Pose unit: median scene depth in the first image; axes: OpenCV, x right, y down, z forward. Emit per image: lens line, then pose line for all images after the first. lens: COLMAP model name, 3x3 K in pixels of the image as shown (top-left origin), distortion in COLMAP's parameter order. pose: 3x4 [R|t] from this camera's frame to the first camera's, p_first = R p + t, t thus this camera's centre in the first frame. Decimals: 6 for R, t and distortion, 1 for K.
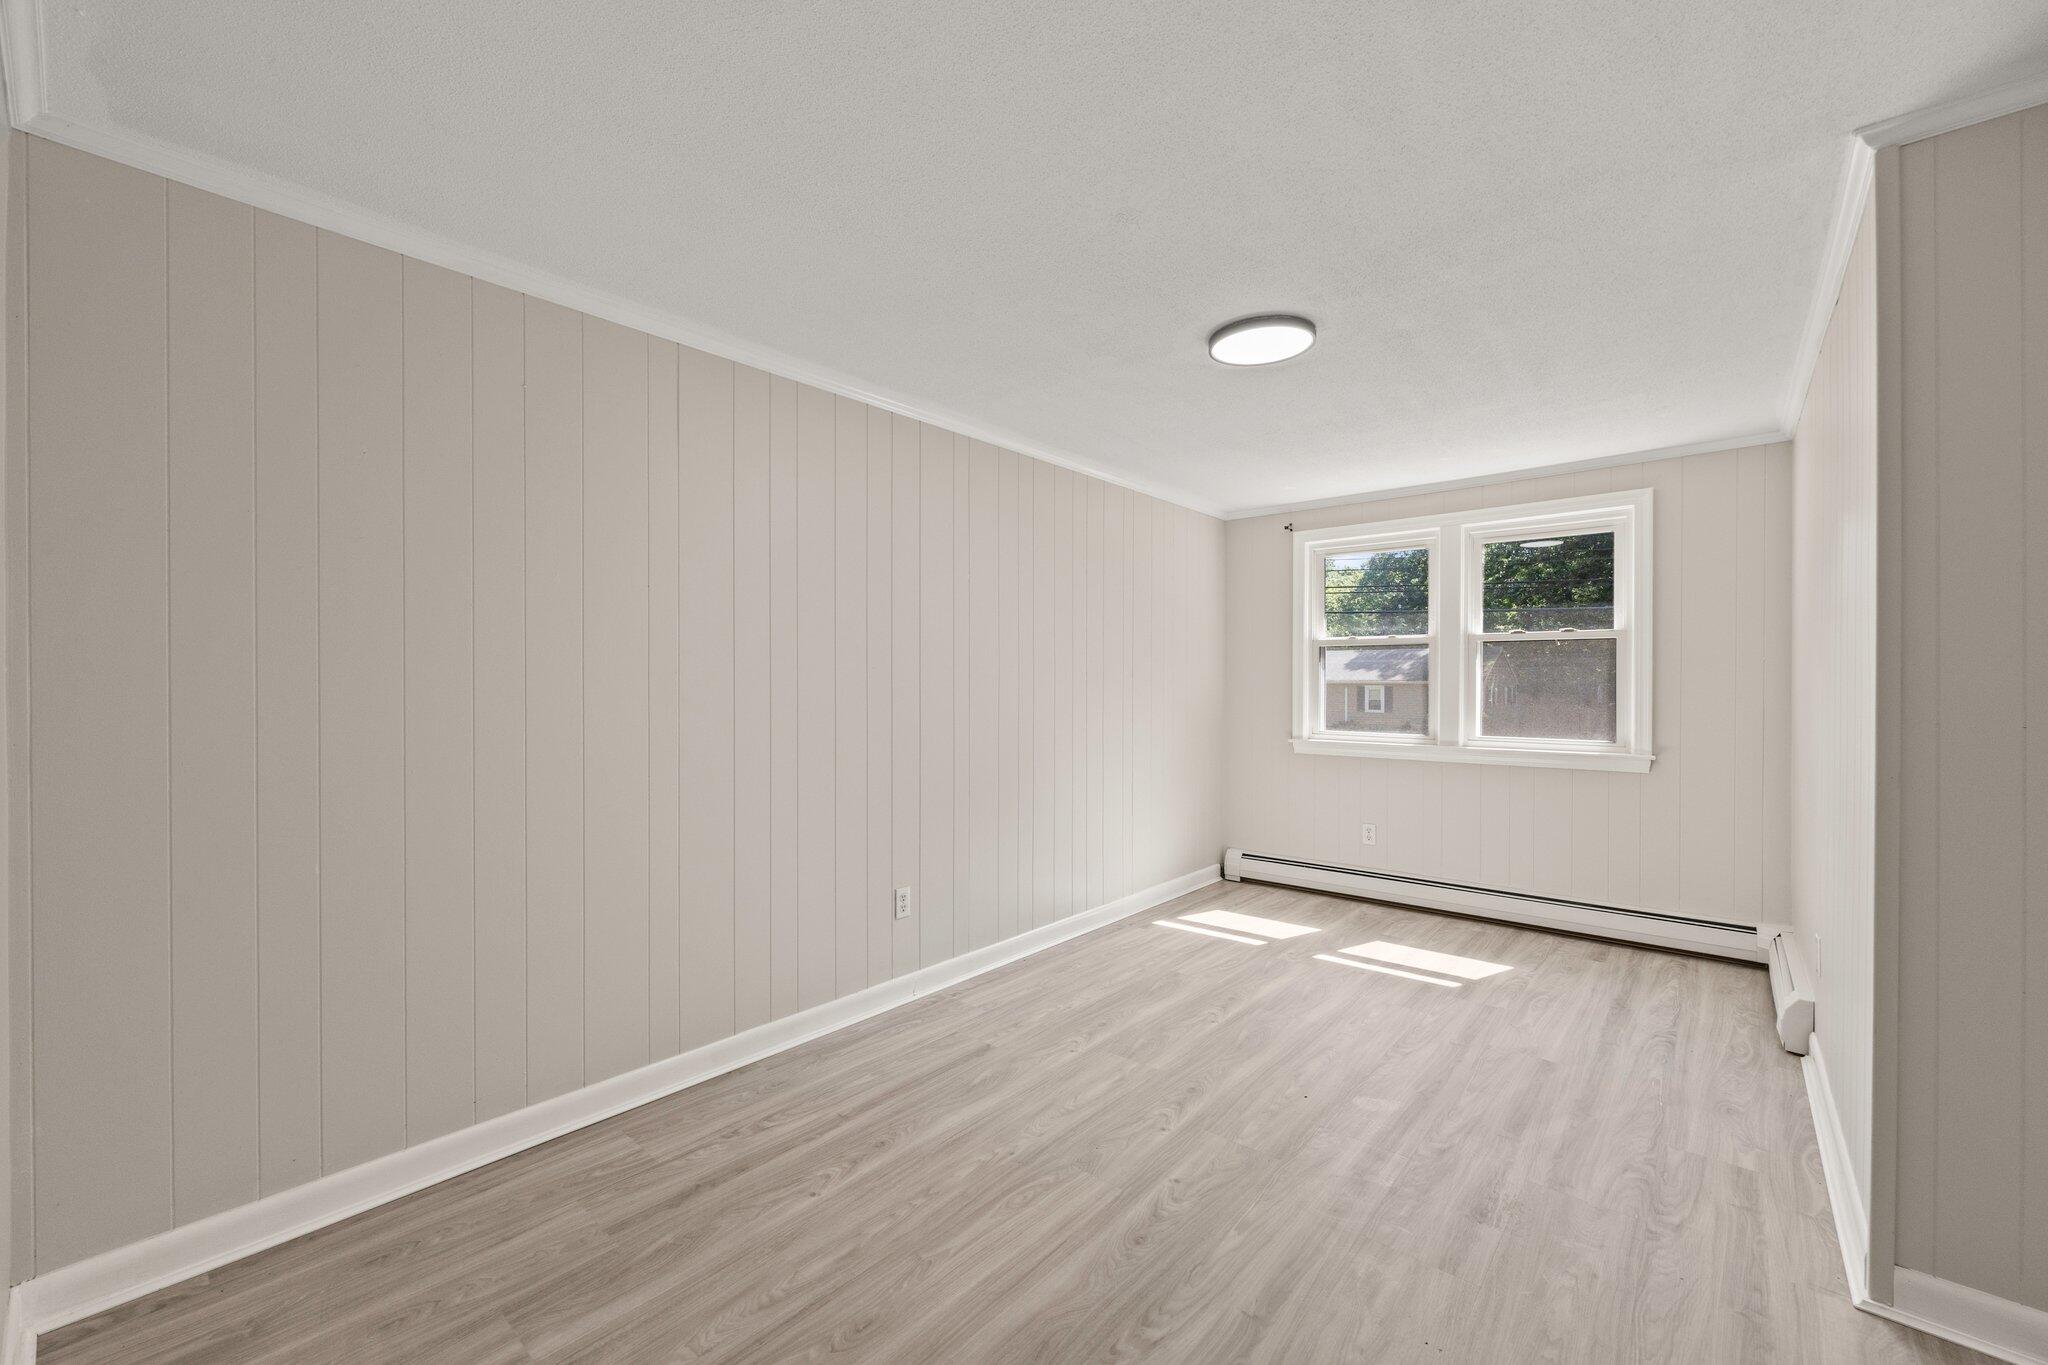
lens RADIAL K [[819.5, 0, 1019.5], [0, 819.5, 675.7], [0, 0, 1]] dist [-0.004978, 0.000710]
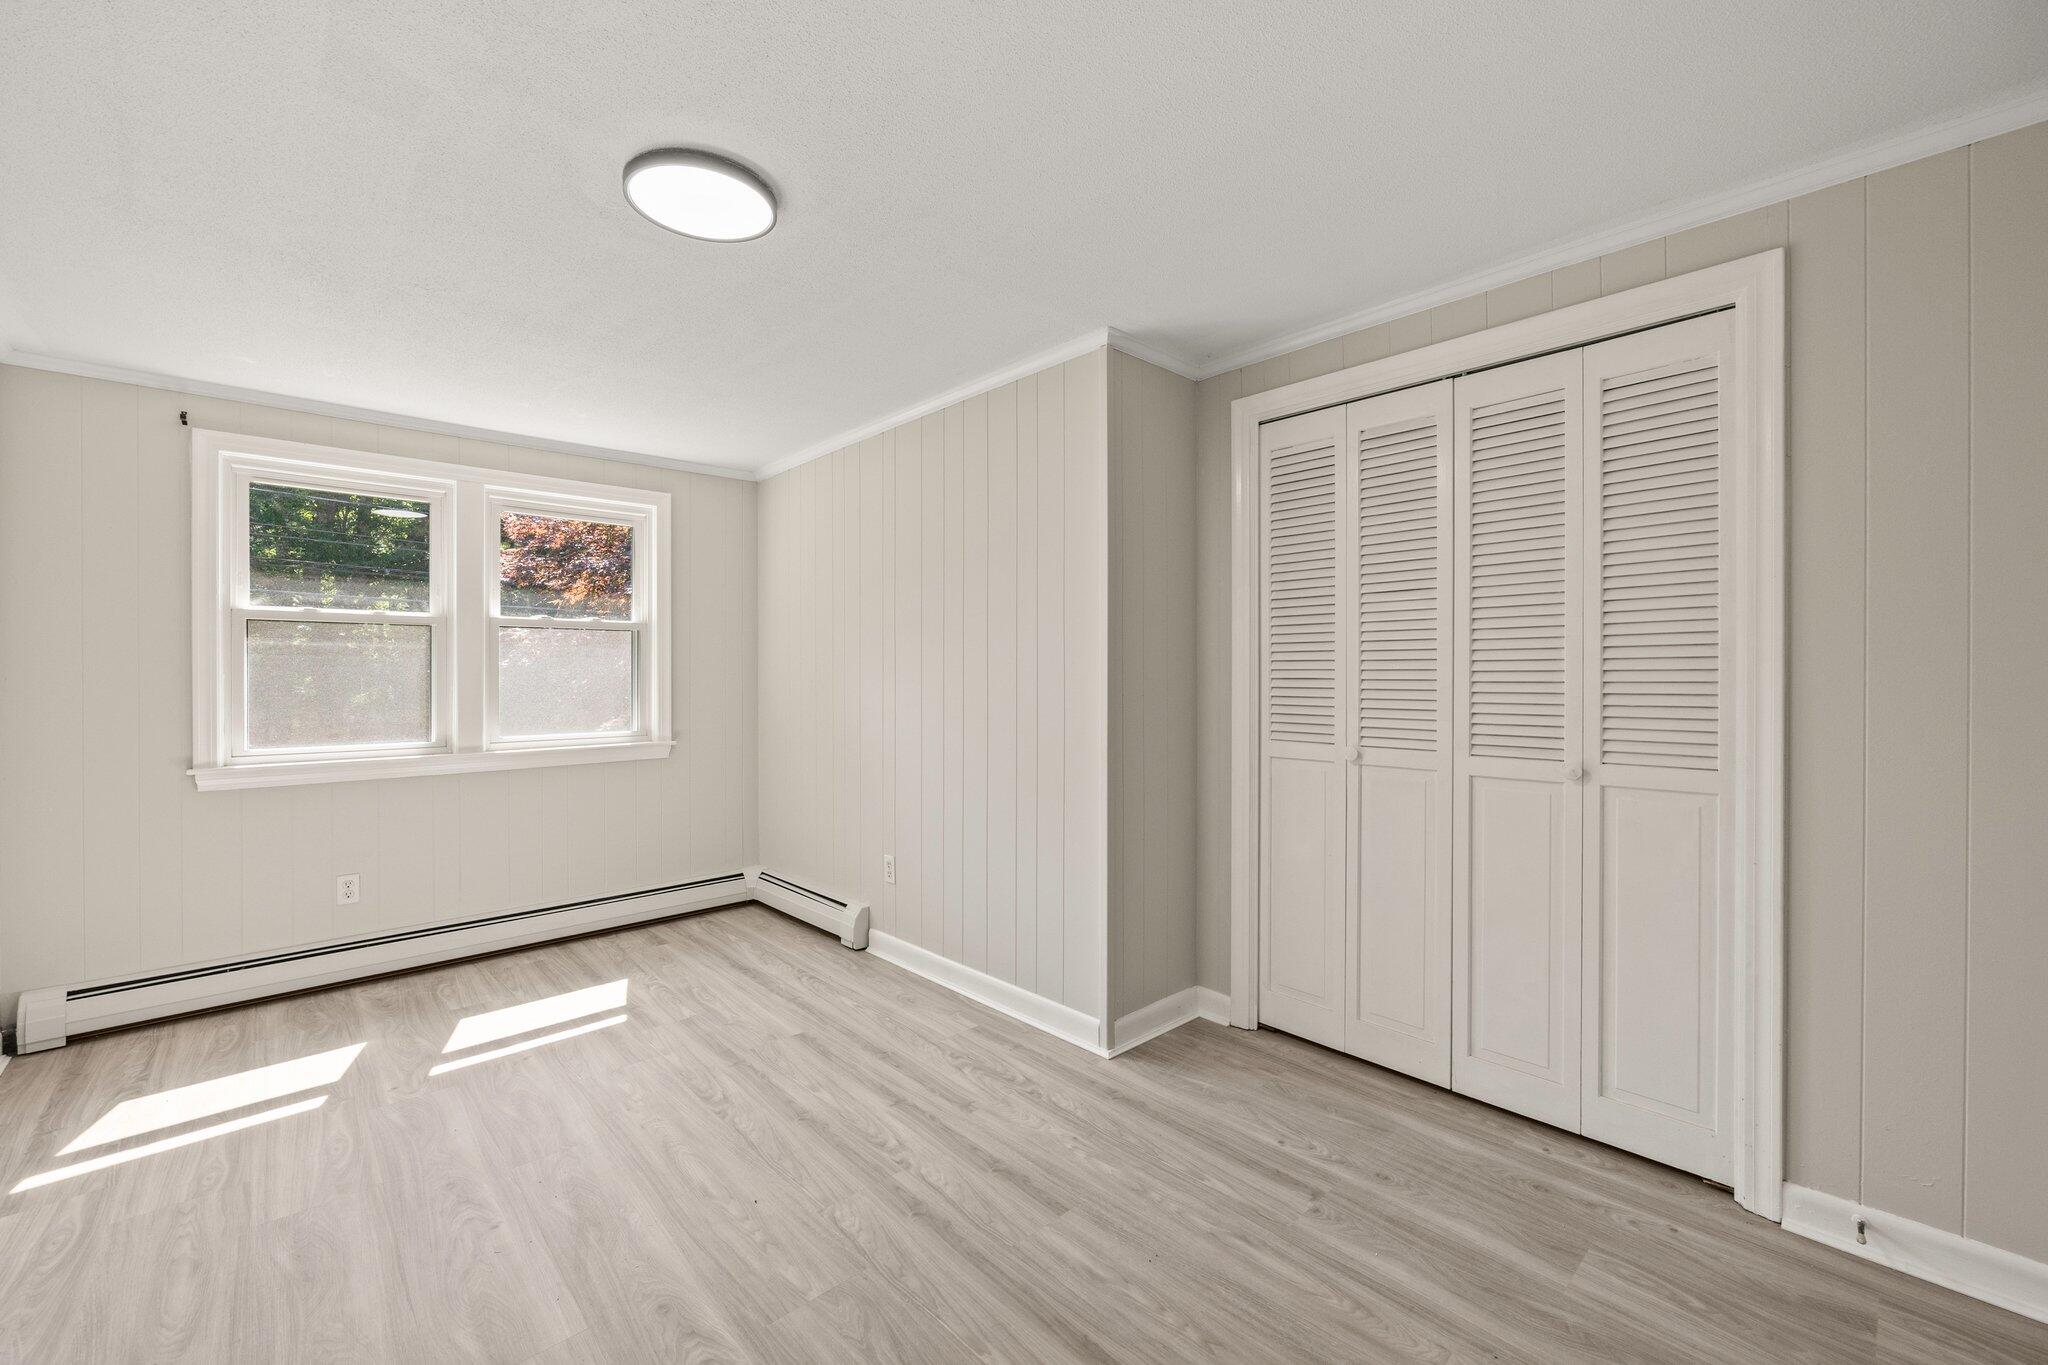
lens RADIAL K [[819.5, 0, 1027.3], [0, 819.5, 671.2], [0, 0, 1]] dist [-0.004978, 0.000710]
pose [[0.113353, -0.001934, 0.993553, -0.252349], [-0.004061, 0.999989, 0.002410, 0.000932], [-0.993546, -0.004308, 0.113344, 0.409759]]
